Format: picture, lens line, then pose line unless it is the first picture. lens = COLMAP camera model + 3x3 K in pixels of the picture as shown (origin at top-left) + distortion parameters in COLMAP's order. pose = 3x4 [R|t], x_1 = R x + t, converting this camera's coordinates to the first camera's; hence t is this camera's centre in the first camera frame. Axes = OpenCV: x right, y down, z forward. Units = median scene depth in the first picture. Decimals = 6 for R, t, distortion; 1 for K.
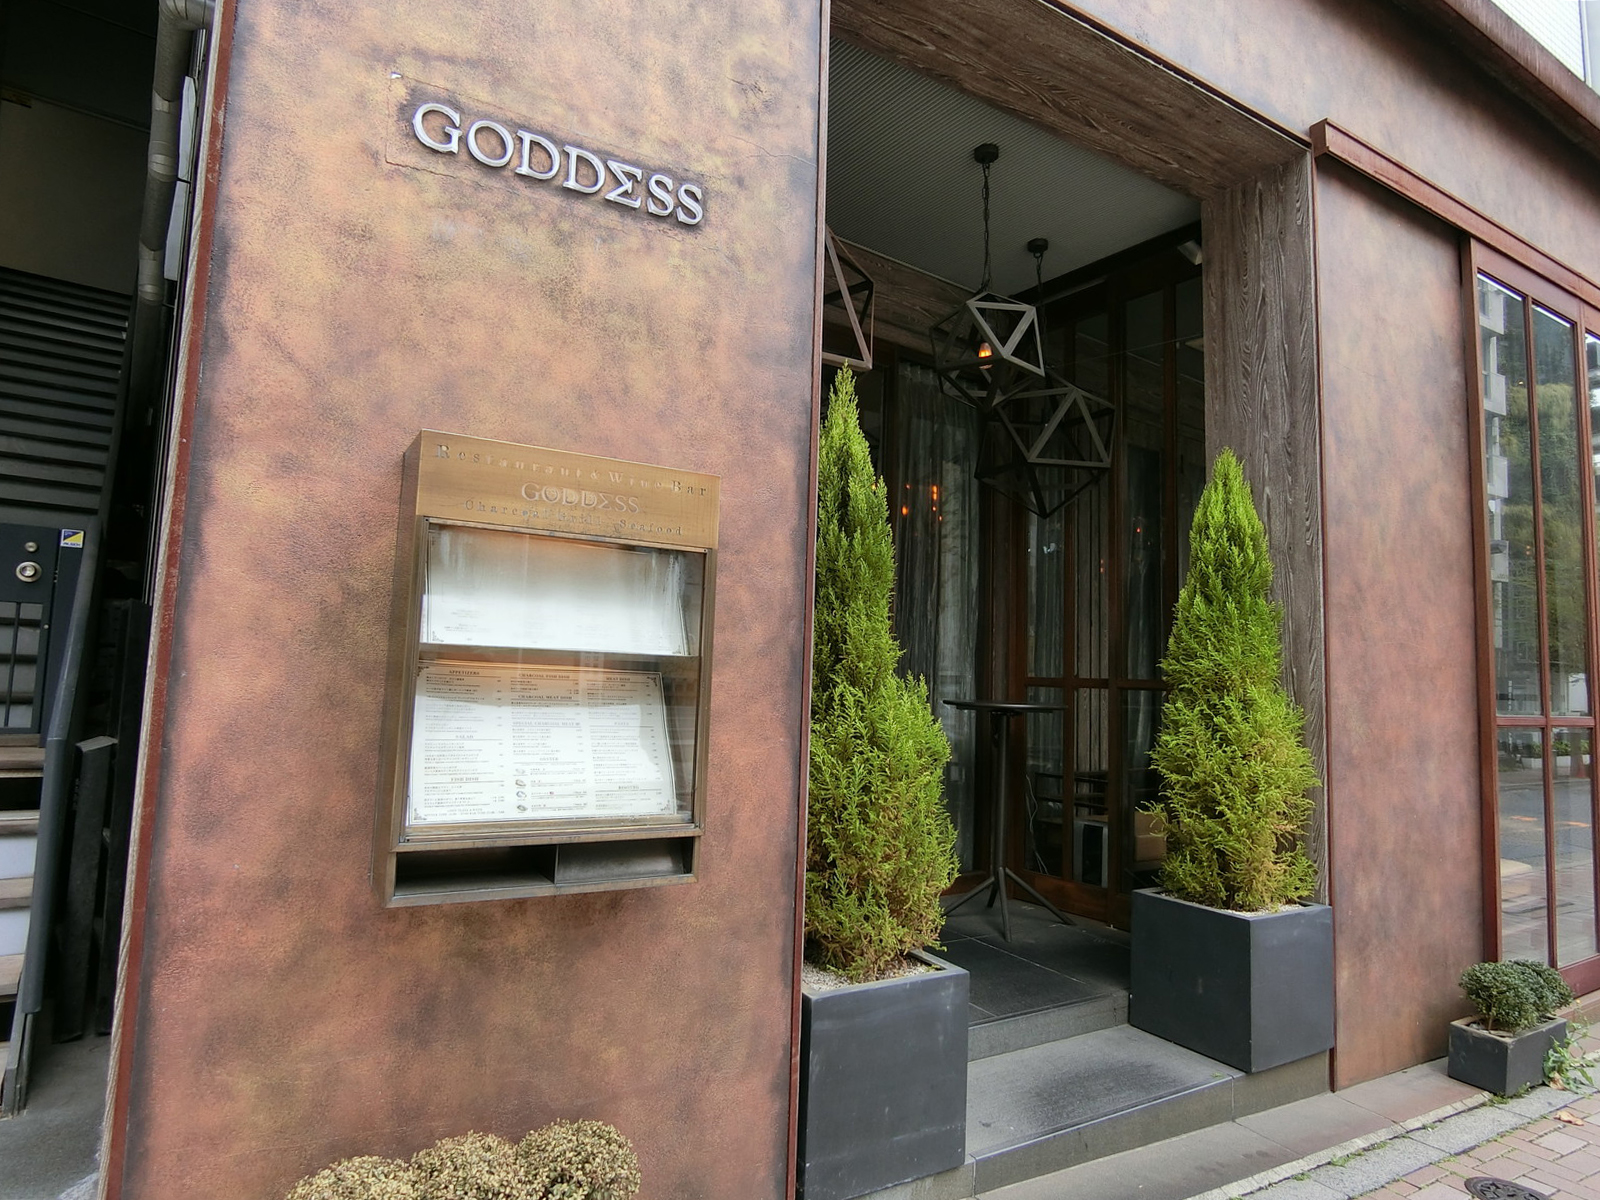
lens RADIAL K [[905.4, 0, 801.3], [0, 905.4, 607.5], [0, 0, 1]] dist [0.009091, 0.001279]
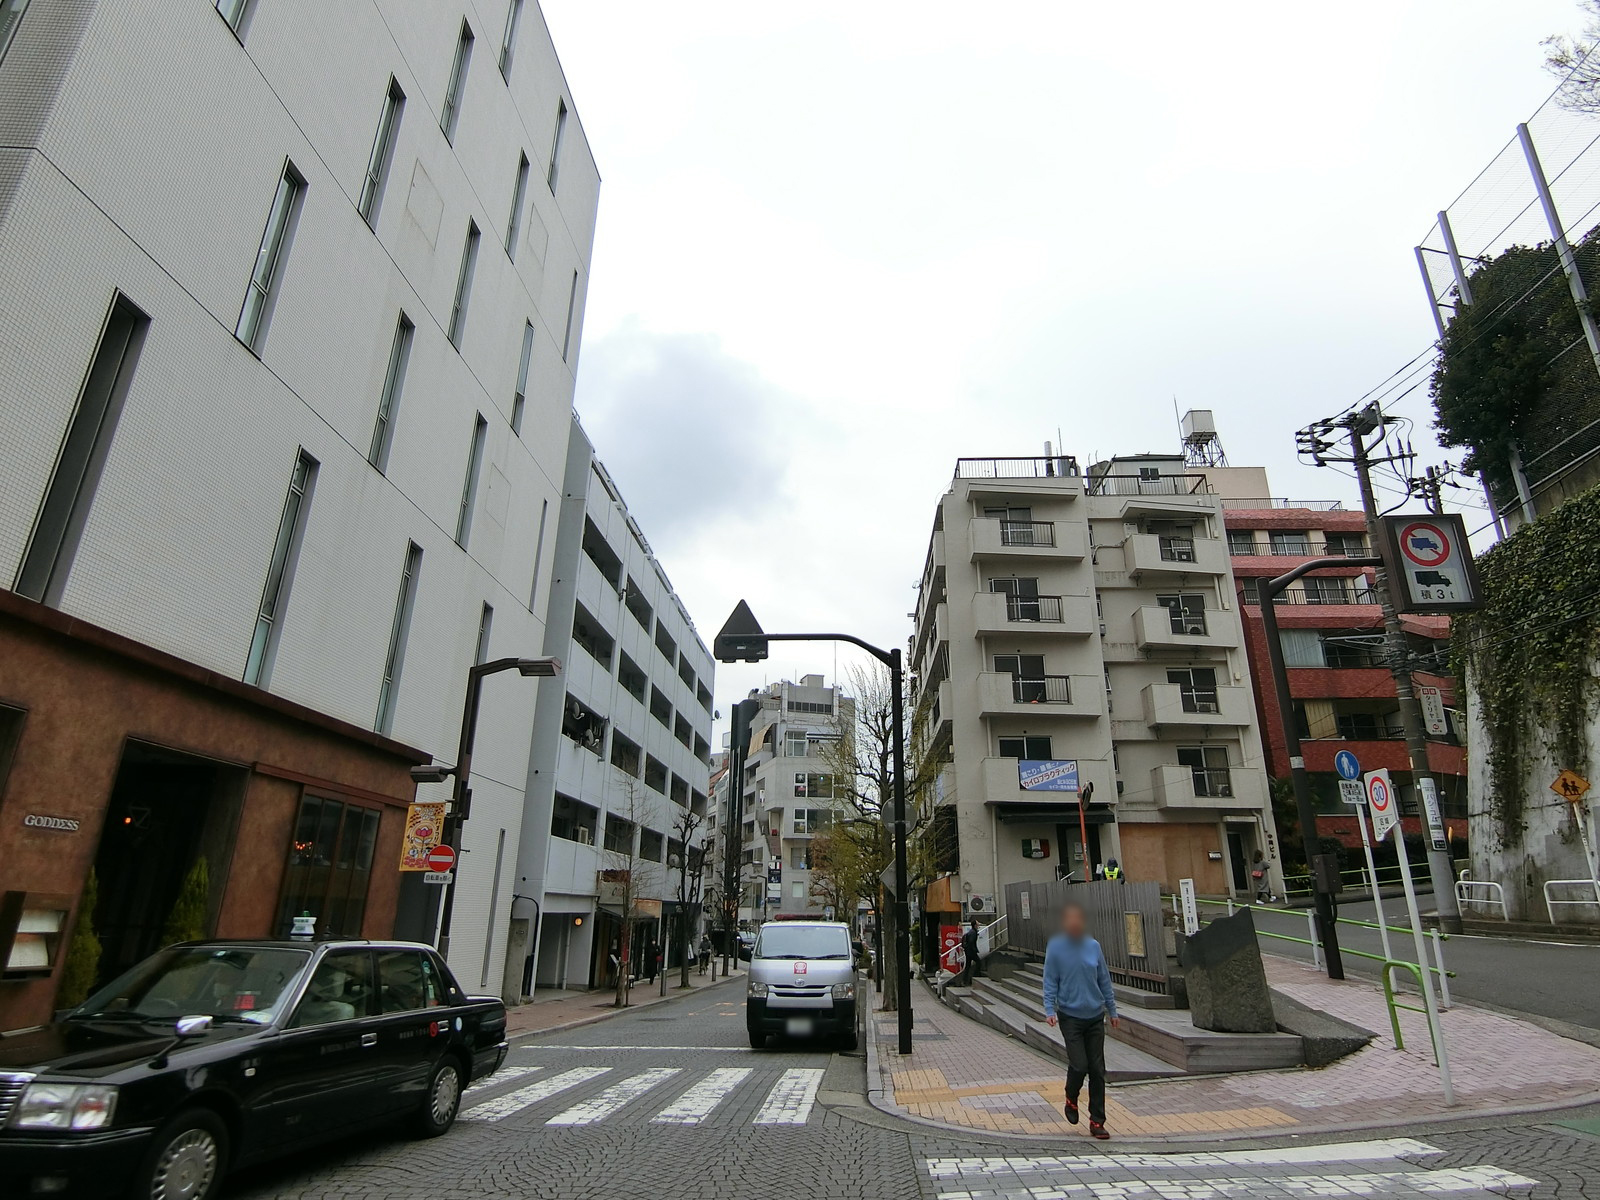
lens RADIAL K [[905.4, 0, 802.2], [0, 905.4, 603.4], [0, 0, 1]] dist [0.009091, 0.001279]
pose [[0.565017, 0.264767, 0.781444, -1.193577], [-0.079383, 0.960164, -0.267923, -0.356784], [-0.821252, 0.089348, 0.563527, -2.886729]]
